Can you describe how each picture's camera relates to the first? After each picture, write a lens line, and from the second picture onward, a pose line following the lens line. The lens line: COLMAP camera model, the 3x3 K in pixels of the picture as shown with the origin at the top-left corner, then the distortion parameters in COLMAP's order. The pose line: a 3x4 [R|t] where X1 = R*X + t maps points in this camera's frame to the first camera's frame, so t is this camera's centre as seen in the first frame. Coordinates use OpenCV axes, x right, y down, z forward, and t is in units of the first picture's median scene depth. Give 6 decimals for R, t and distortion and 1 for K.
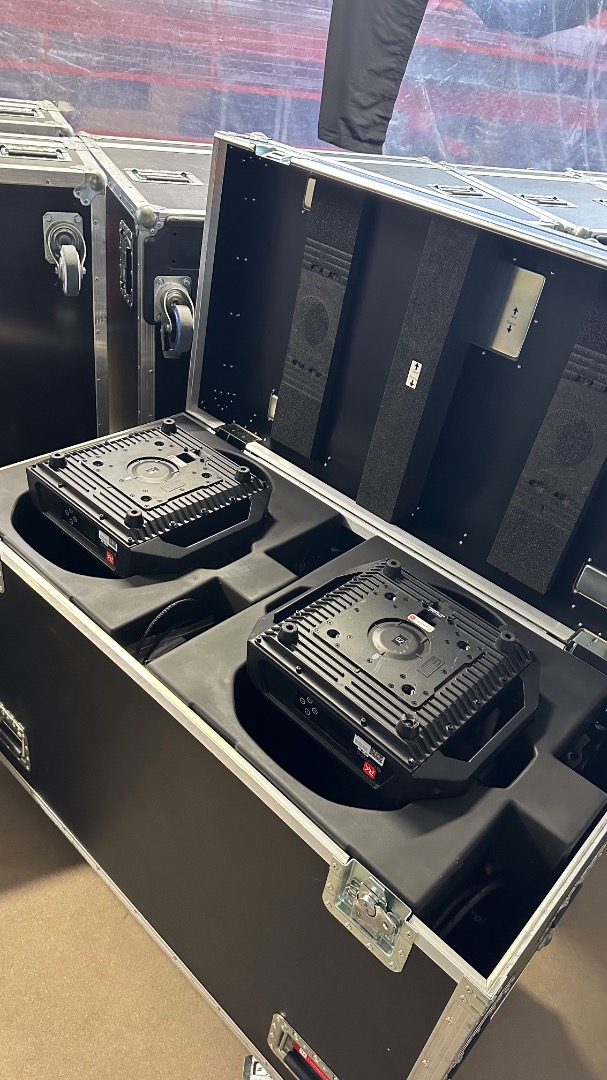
lens RADIAL K [[745.2, 0, 287.6], [0, 745.2, 554.7], [0, 0, 1]] dist [0.121876, -0.093800]
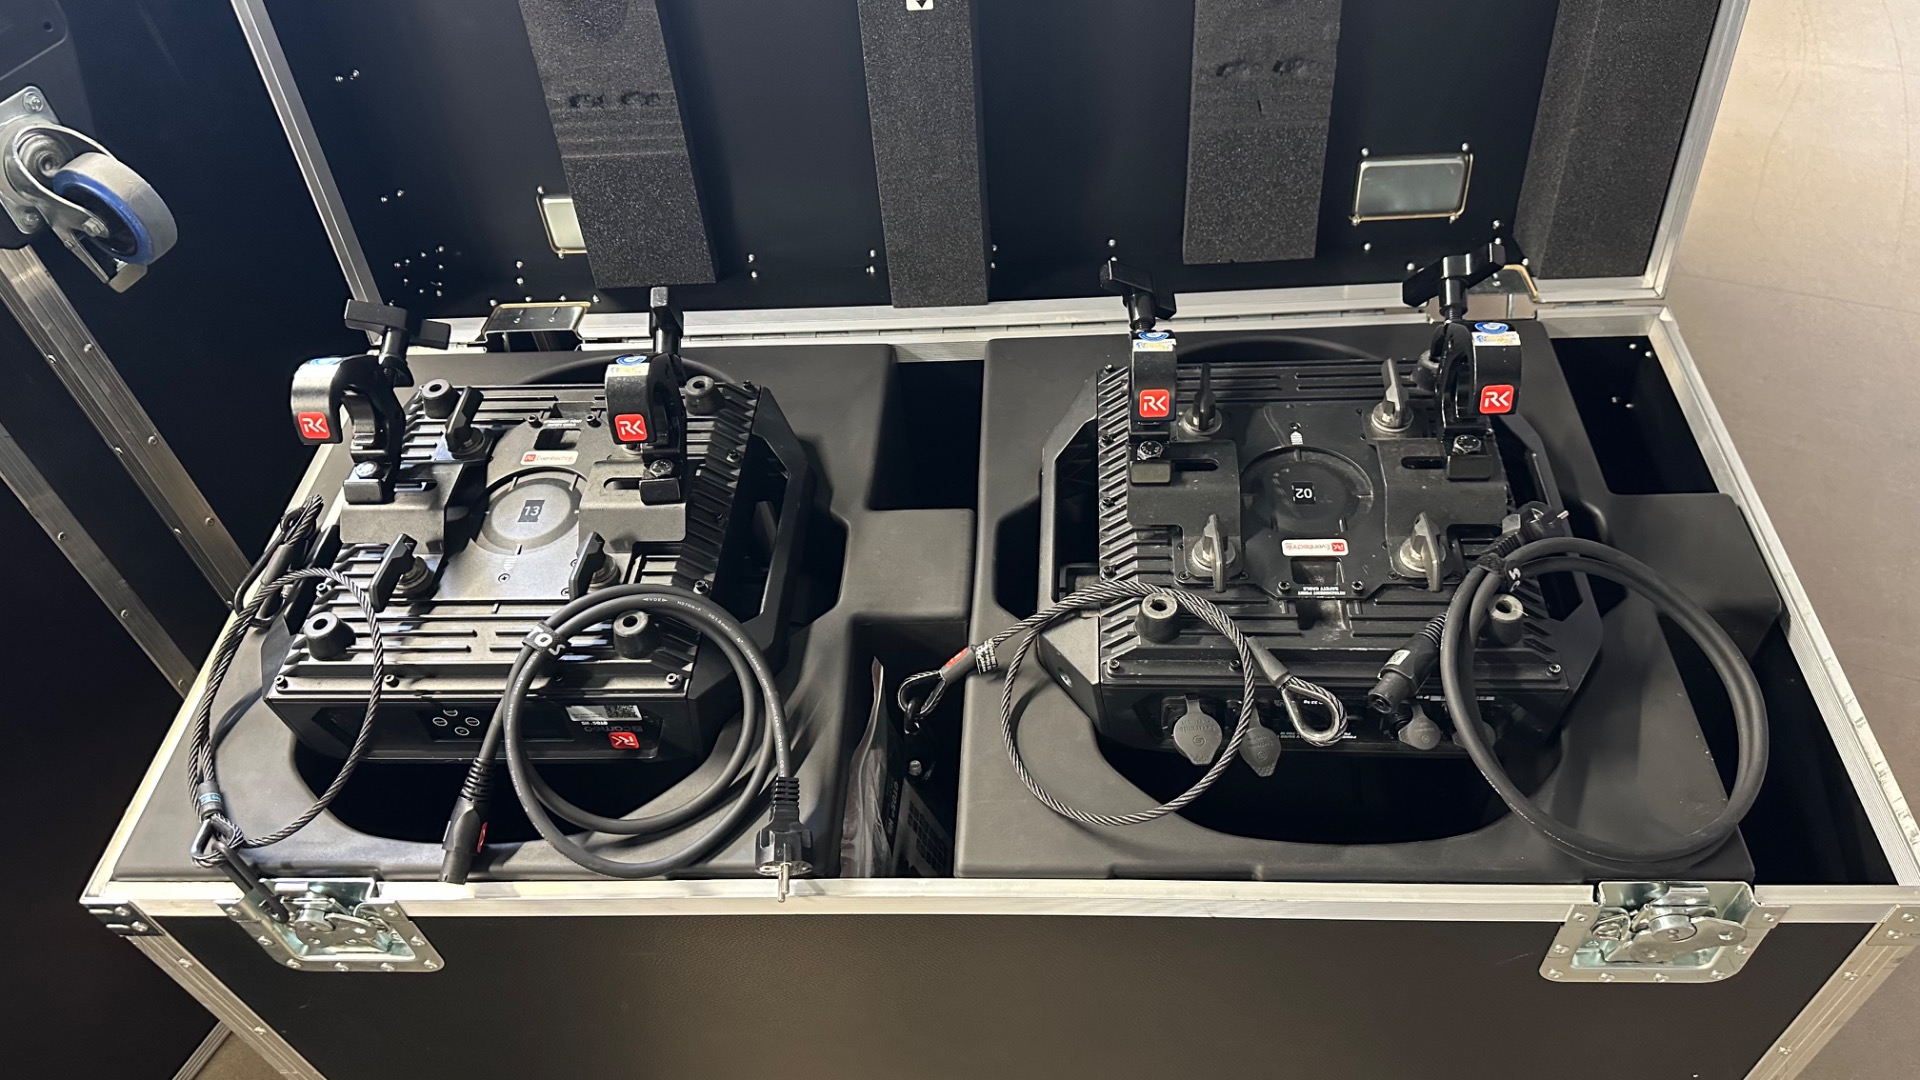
lens RADIAL K [[1324.7, 0, 980.6], [0, 1324.7, 580.0], [0, 0, 1]] dist [0.121876, -0.093800]
pose [[0.735499, -0.615143, 0.283972, -0.203953], [0.537378, 0.784910, 0.308450, -0.156918], [-0.412634, -0.074264, 0.907865, 0.194876]]
